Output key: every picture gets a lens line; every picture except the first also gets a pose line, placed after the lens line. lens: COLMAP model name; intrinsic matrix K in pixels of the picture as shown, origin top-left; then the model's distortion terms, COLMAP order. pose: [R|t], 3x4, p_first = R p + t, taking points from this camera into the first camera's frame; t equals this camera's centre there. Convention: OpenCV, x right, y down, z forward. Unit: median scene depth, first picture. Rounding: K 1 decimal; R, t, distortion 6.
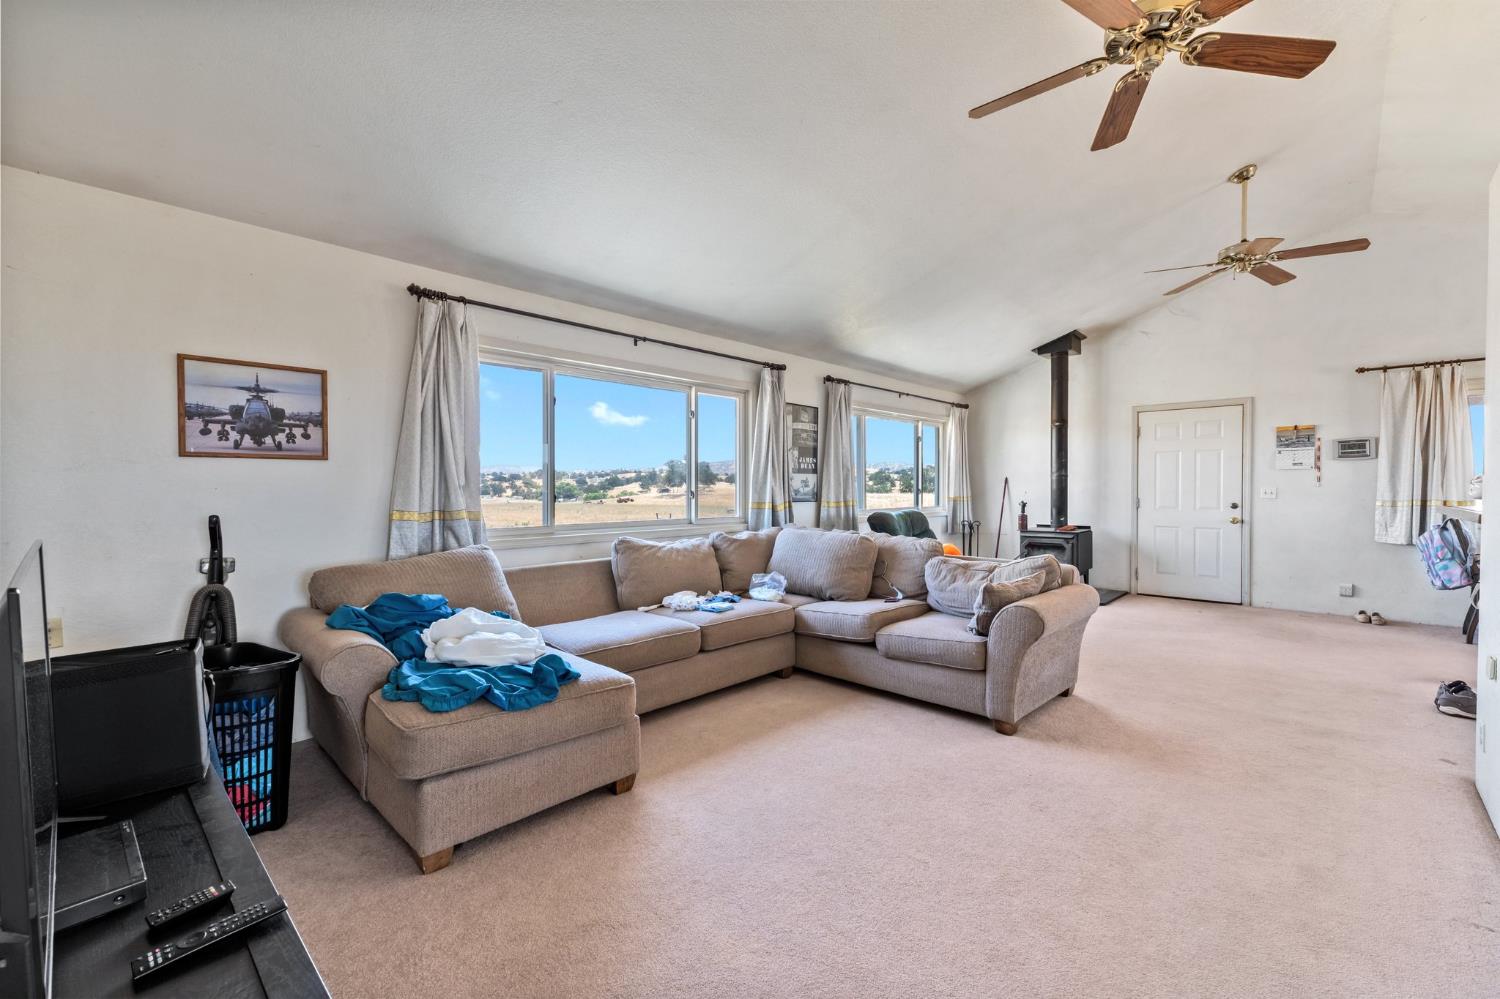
lens RADIAL K [[627.0, 0, 748.1], [0, 627.0, 499.5], [0, 0, 1]] dist [0.001526, -0.000527]
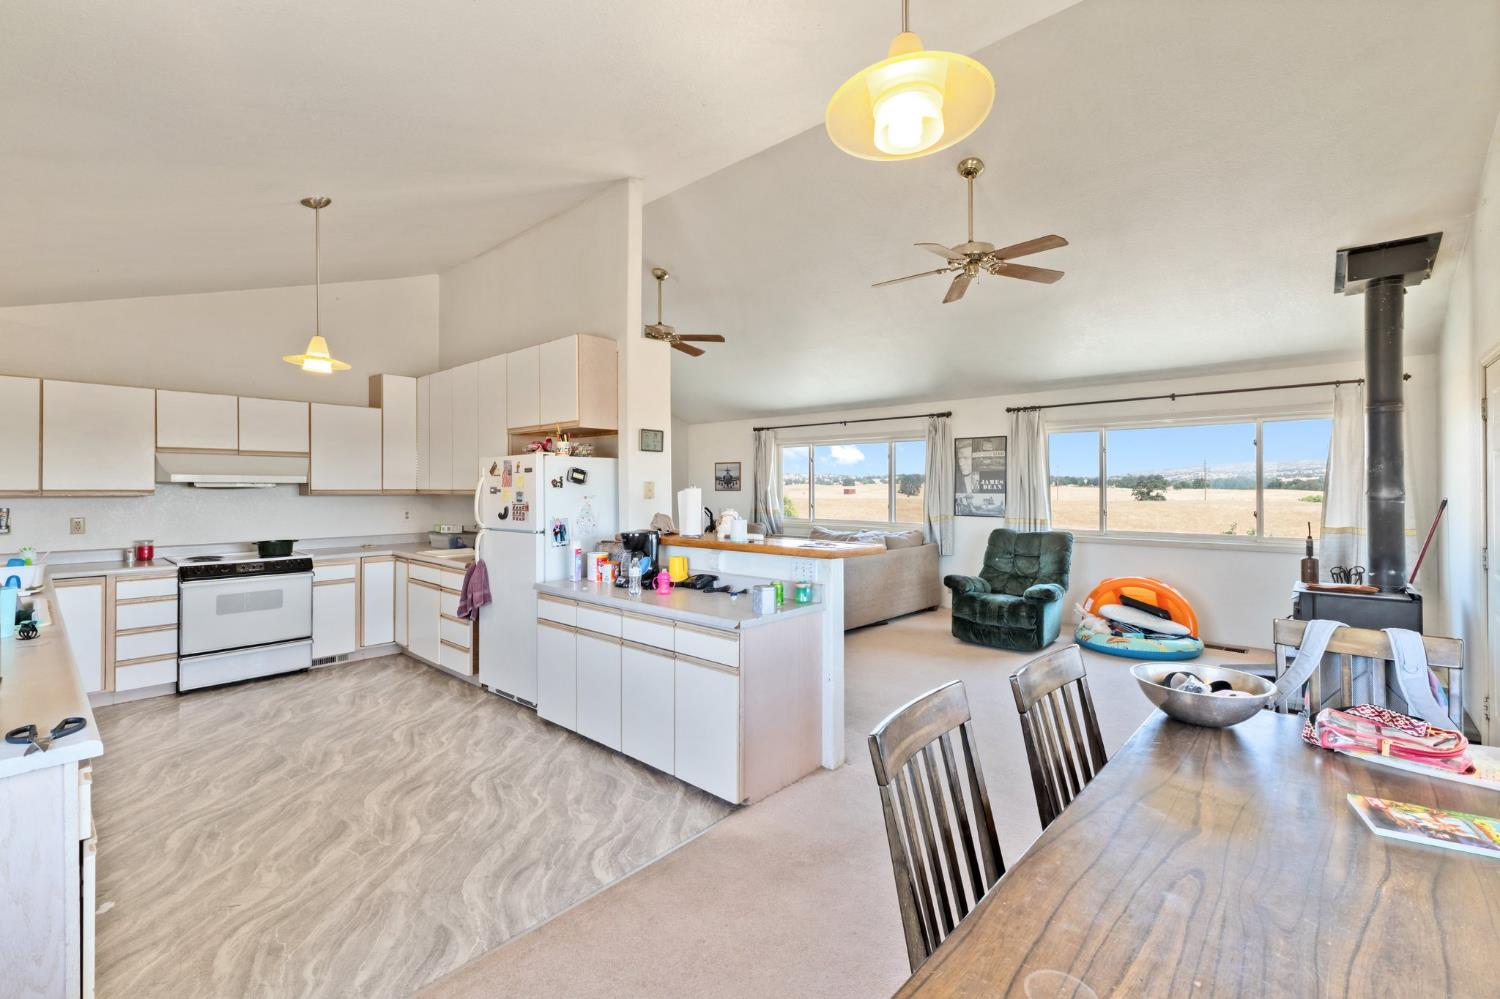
lens RADIAL K [[627.0, 0, 754.2], [0, 627.0, 489.5], [0, 0, 1]] dist [0.001526, -0.000527]
pose [[0.043899, 0.004872, -0.999024, 1.296722], [-0.018886, 0.999813, 0.004046, -0.045881], [0.998857, 0.018690, 0.043983, 0.507874]]
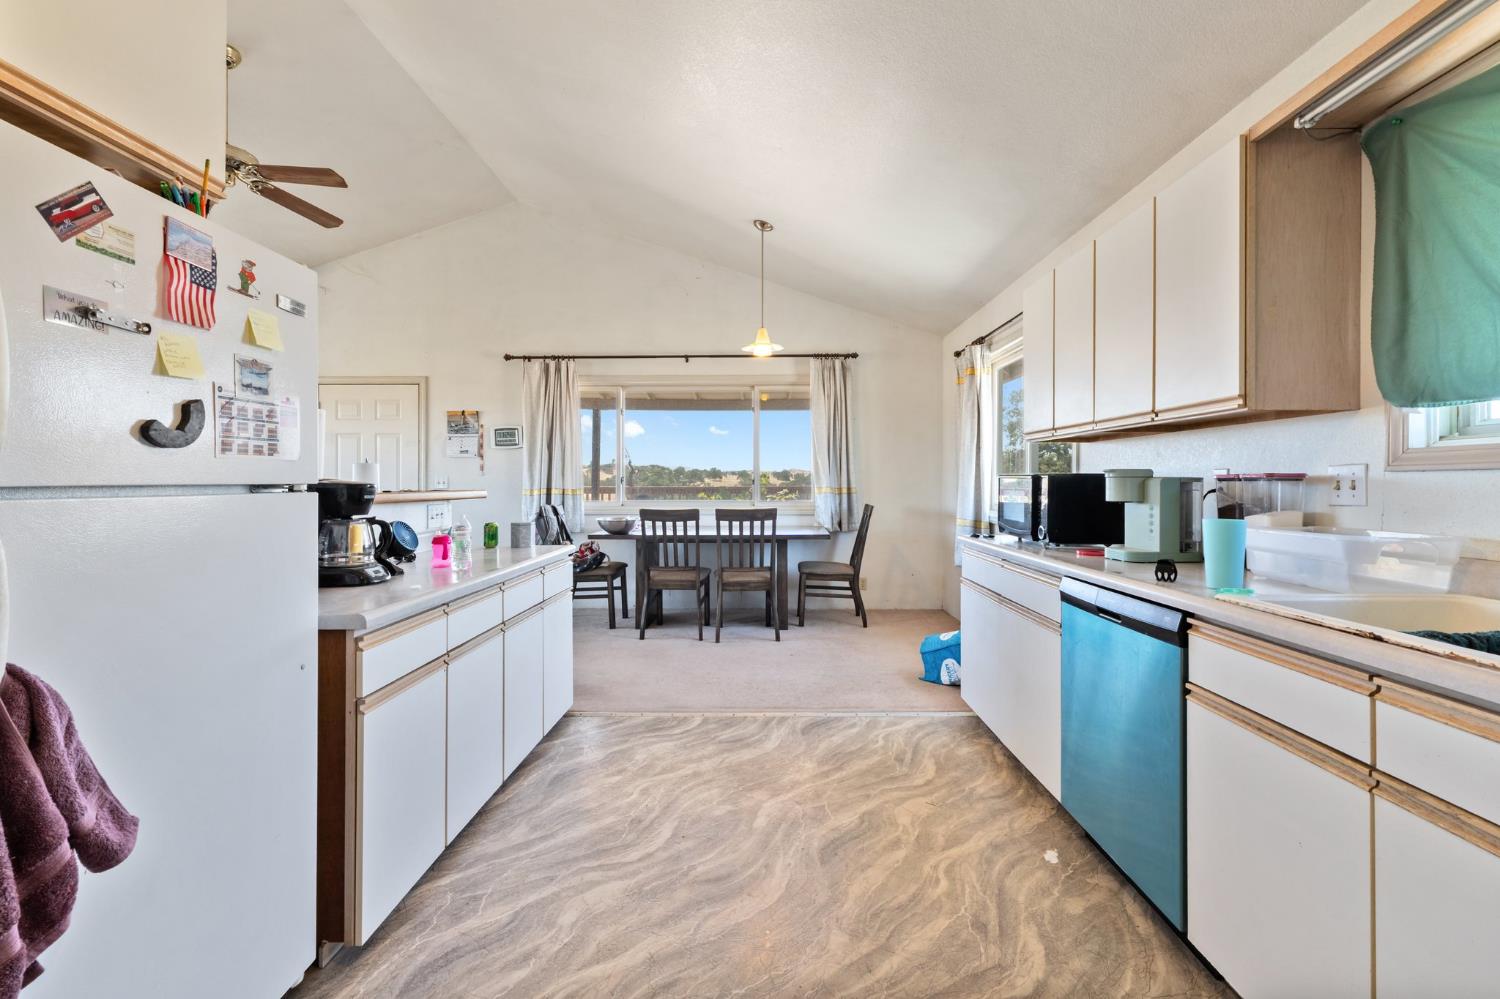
lens RADIAL K [[627.0, 0, 754.5], [0, 627.0, 486.8], [0, 0, 1]] dist [0.001526, -0.000527]
pose [[0.738007, -0.000850, 0.674793, 0.587316], [0.009977, 0.999904, -0.009651, 0.010030], [-0.674719, 0.013855, 0.737944, 0.017201]]
